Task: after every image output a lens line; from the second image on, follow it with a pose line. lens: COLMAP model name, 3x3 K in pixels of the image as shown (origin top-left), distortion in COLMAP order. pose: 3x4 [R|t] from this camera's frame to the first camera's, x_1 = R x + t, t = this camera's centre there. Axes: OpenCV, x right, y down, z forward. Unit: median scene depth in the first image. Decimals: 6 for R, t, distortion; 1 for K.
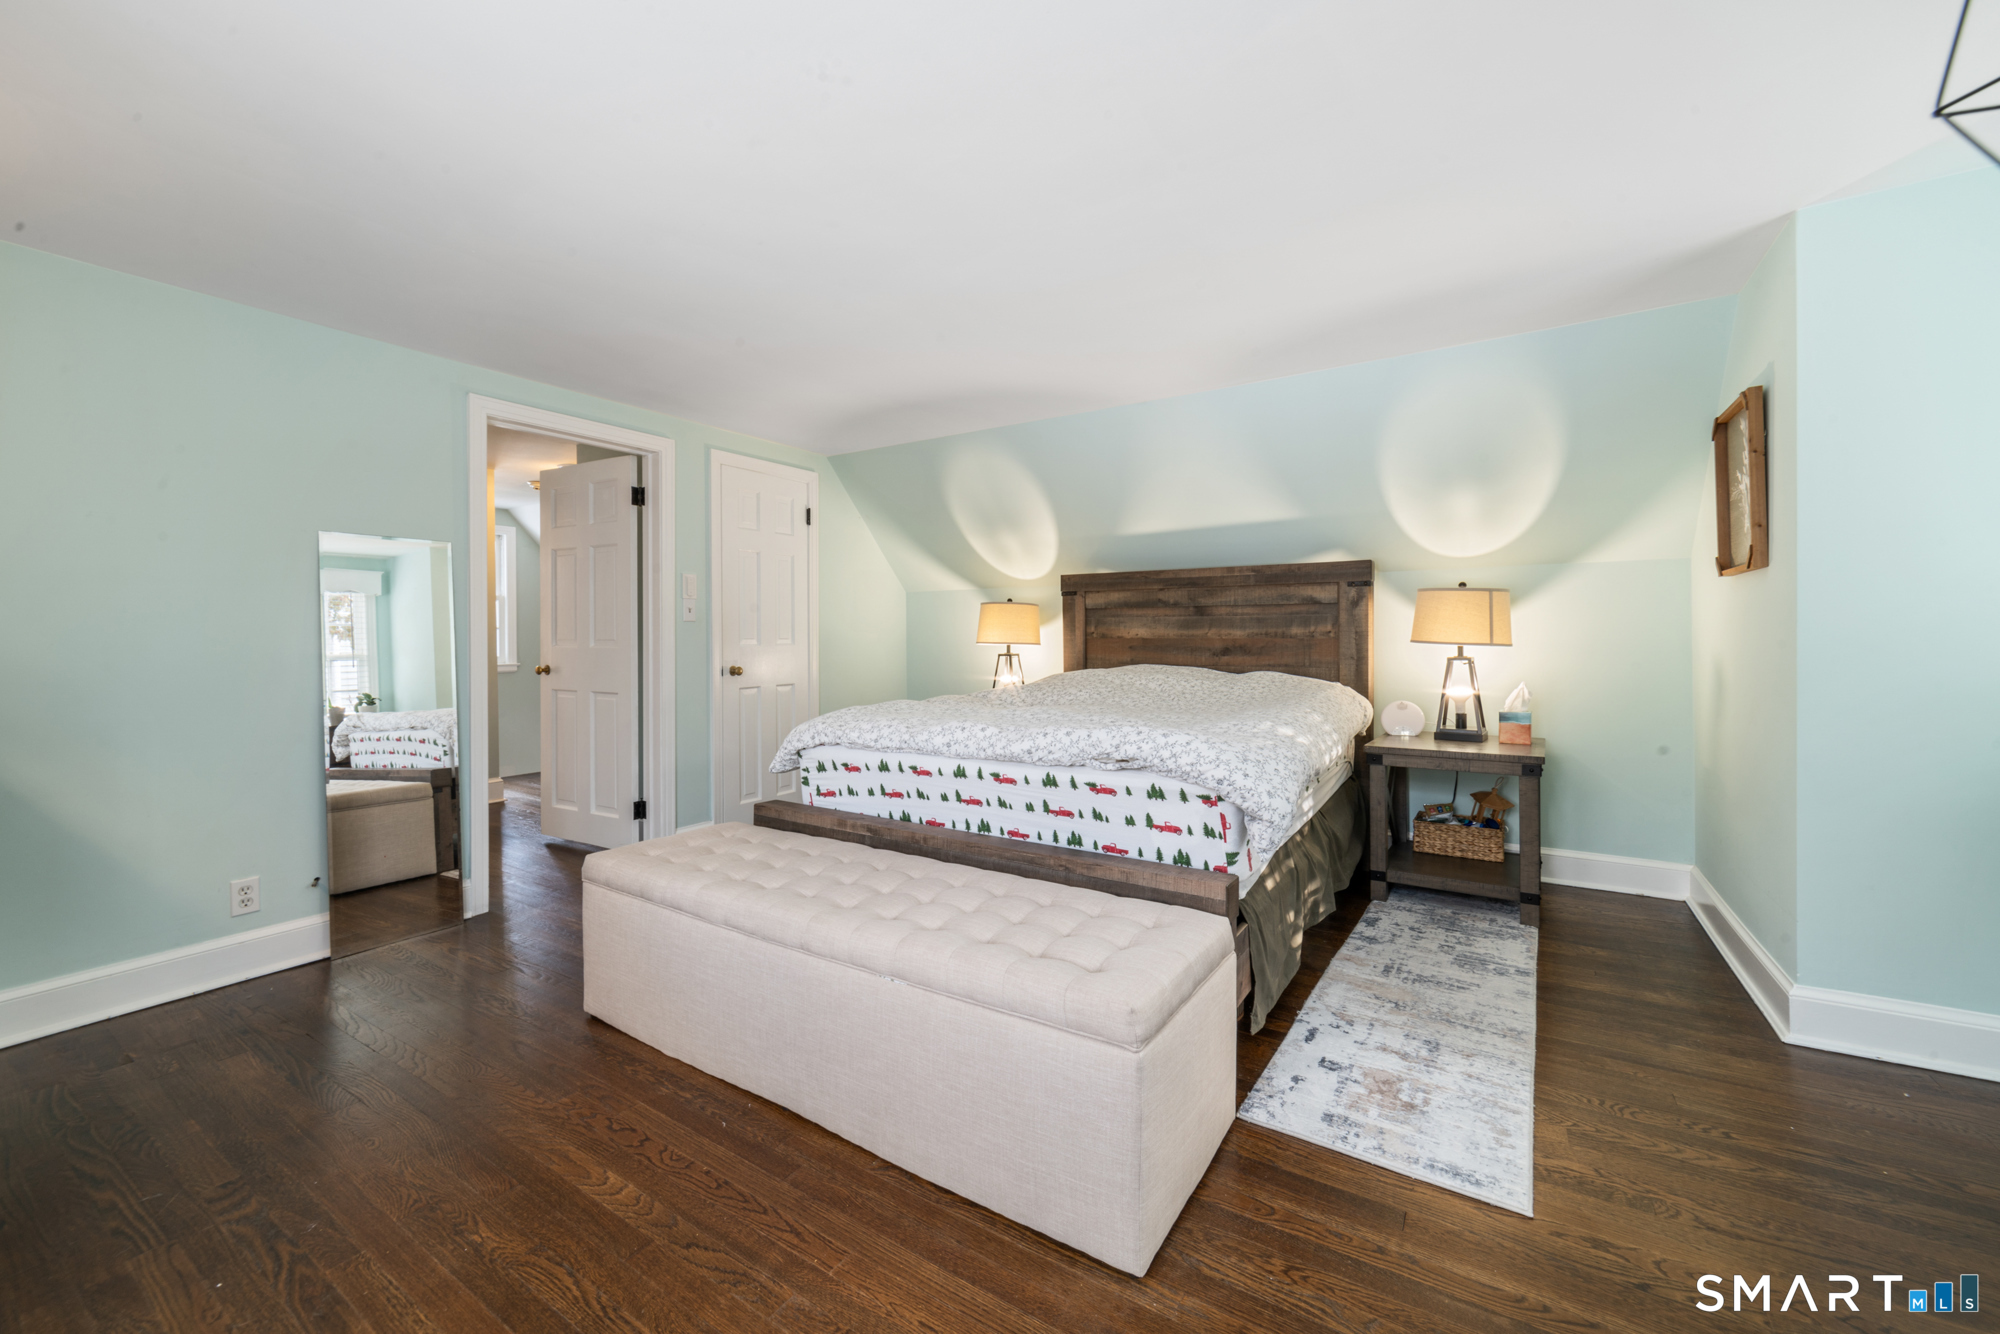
lens RADIAL K [[810.1, 0, 1003.4], [0, 810.1, 625.2], [0, 0, 1]] dist [-0.002049, 0.000399]
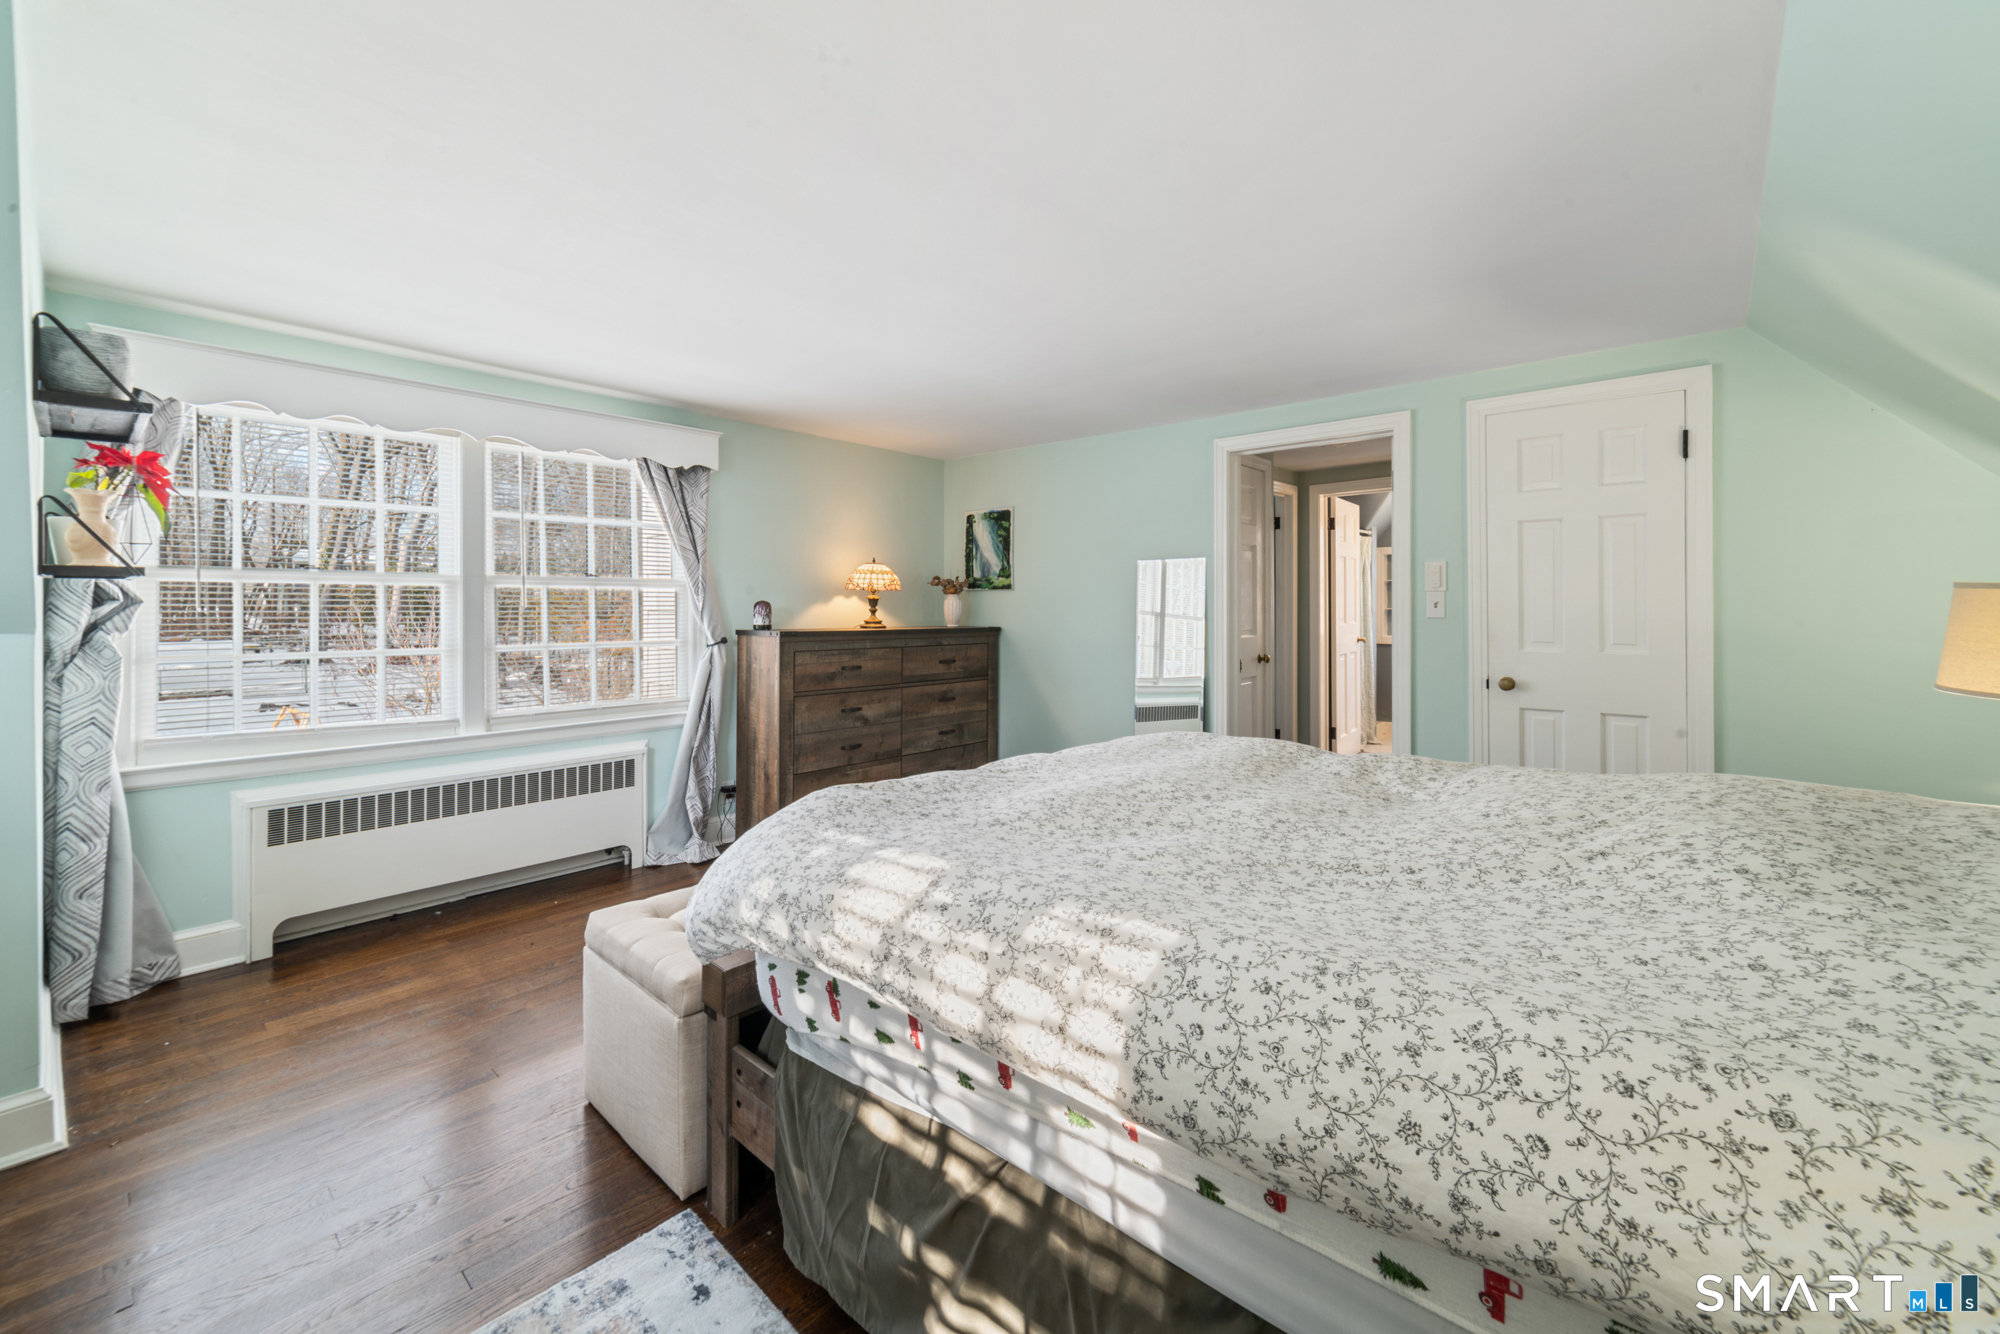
lens RADIAL K [[810.1, 0, 1003.4], [0, 810.1, 625.2], [0, 0, 1]] dist [-0.002049, 0.000399]
pose [[-0.161720, 0.012473, -0.986758, 0.622747], [0.008573, 0.999900, 0.011234, -0.013530], [0.986799, -0.006643, -0.161811, 0.848731]]
